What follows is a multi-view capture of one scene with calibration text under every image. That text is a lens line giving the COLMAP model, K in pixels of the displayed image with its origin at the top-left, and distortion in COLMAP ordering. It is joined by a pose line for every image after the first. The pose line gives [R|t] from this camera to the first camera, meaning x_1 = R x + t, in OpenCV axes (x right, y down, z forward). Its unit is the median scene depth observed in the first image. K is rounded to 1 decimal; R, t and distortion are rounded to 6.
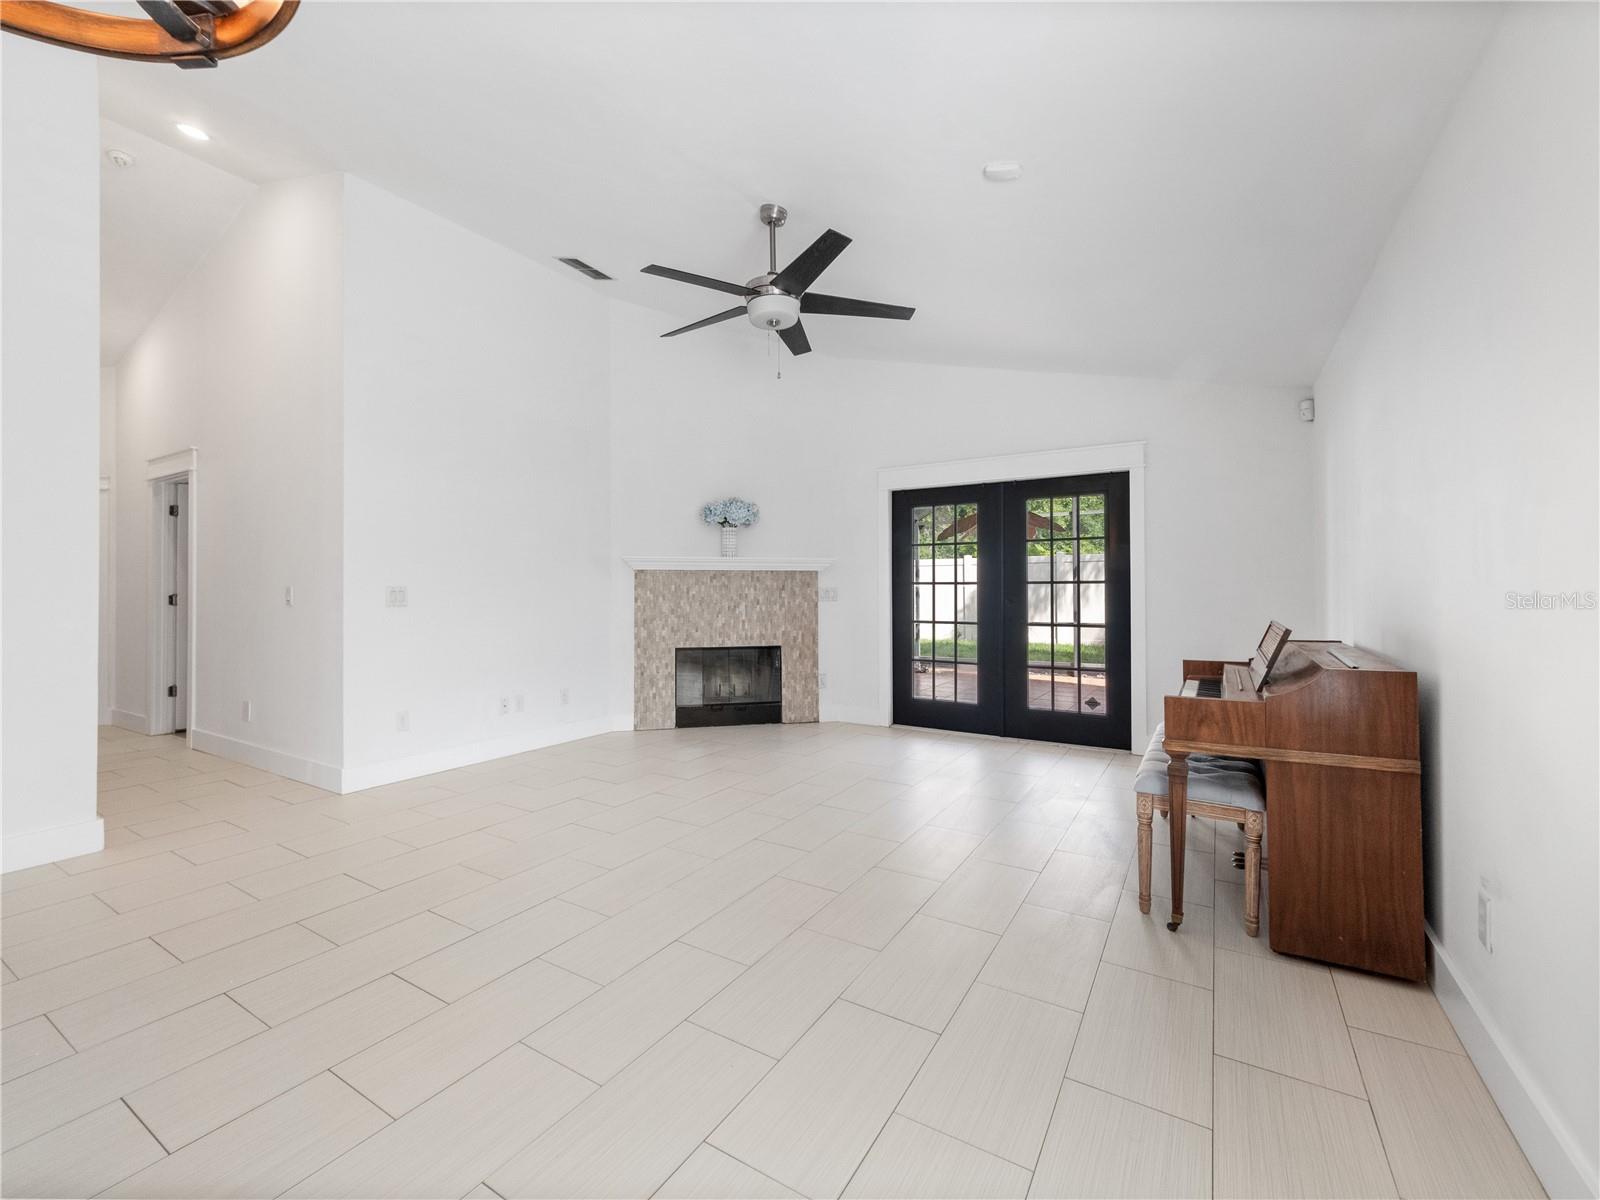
lens RADIAL K [[689.0, 0, 783.8], [0, 689.0, 596.4], [0, 0, 1]] dist [0.004232, -0.001635]
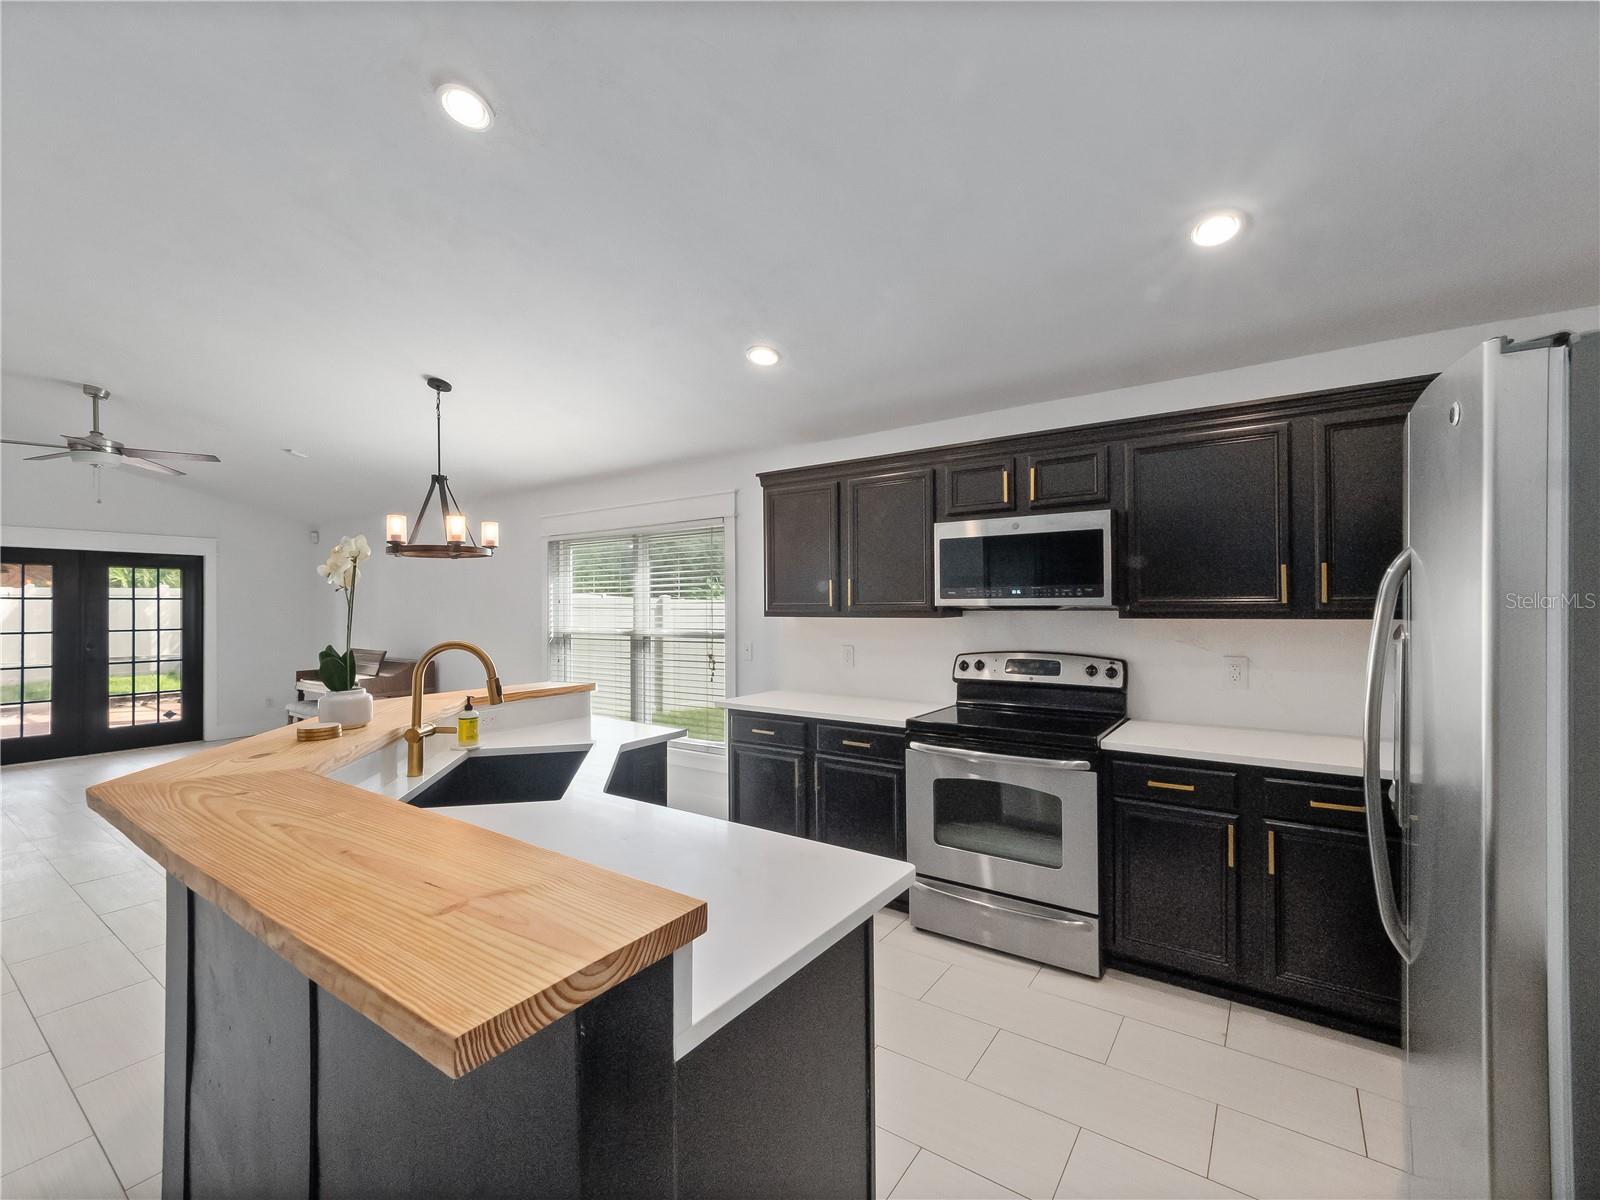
lens RADIAL K [[689.0, 0, 836.2], [0, 689.0, 594.0], [0, 0, 1]] dist [0.004232, -0.001635]
pose [[0.024107, 0.015424, 0.999590, -0.841746], [0.009440, 0.999833, -0.015655, -0.051500], [-0.999665, 0.009813, 0.023957, -0.367180]]
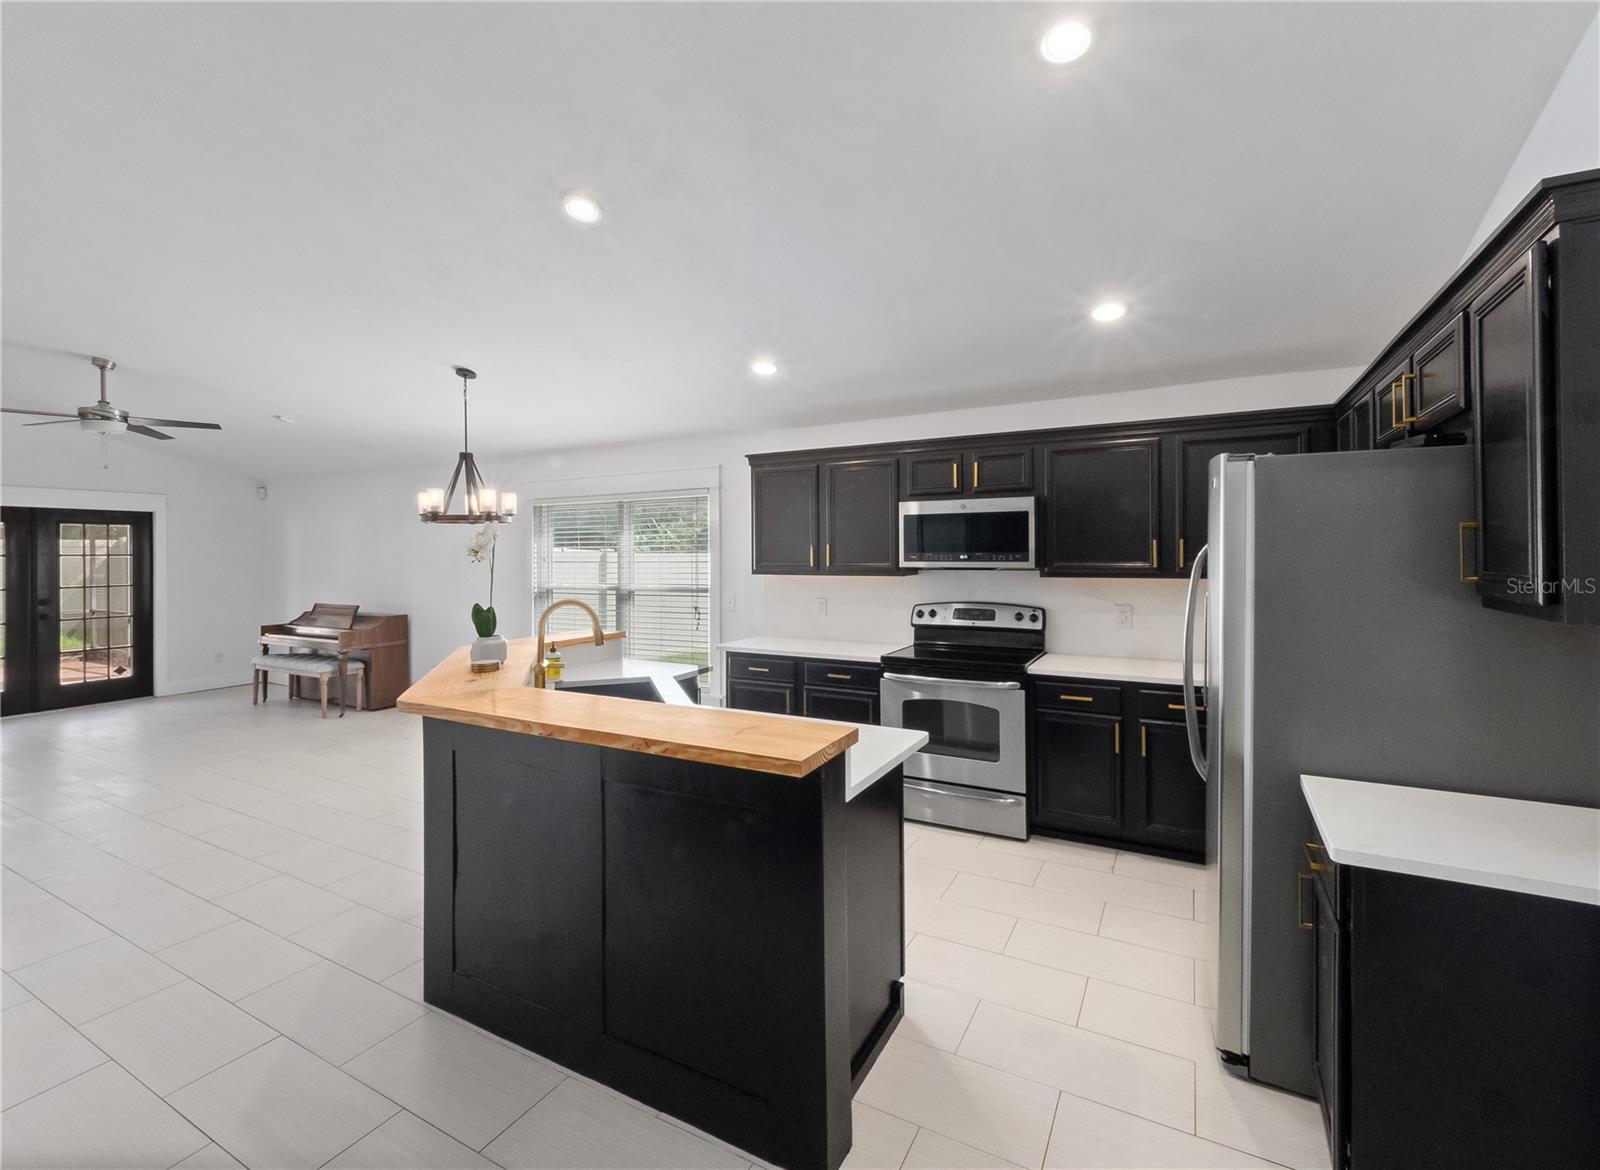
lens RADIAL K [[723.0, 0, 809.6], [0, 723.0, 548.5], [0, 0, 1]] dist [0.012857, -0.001783]
pose [[-0.070194, 0.004748, 0.997522, -1.030236], [0.010278, 0.999939, -0.004036, -0.068057], [-0.997480, 0.009969, -0.070238, -0.284232]]
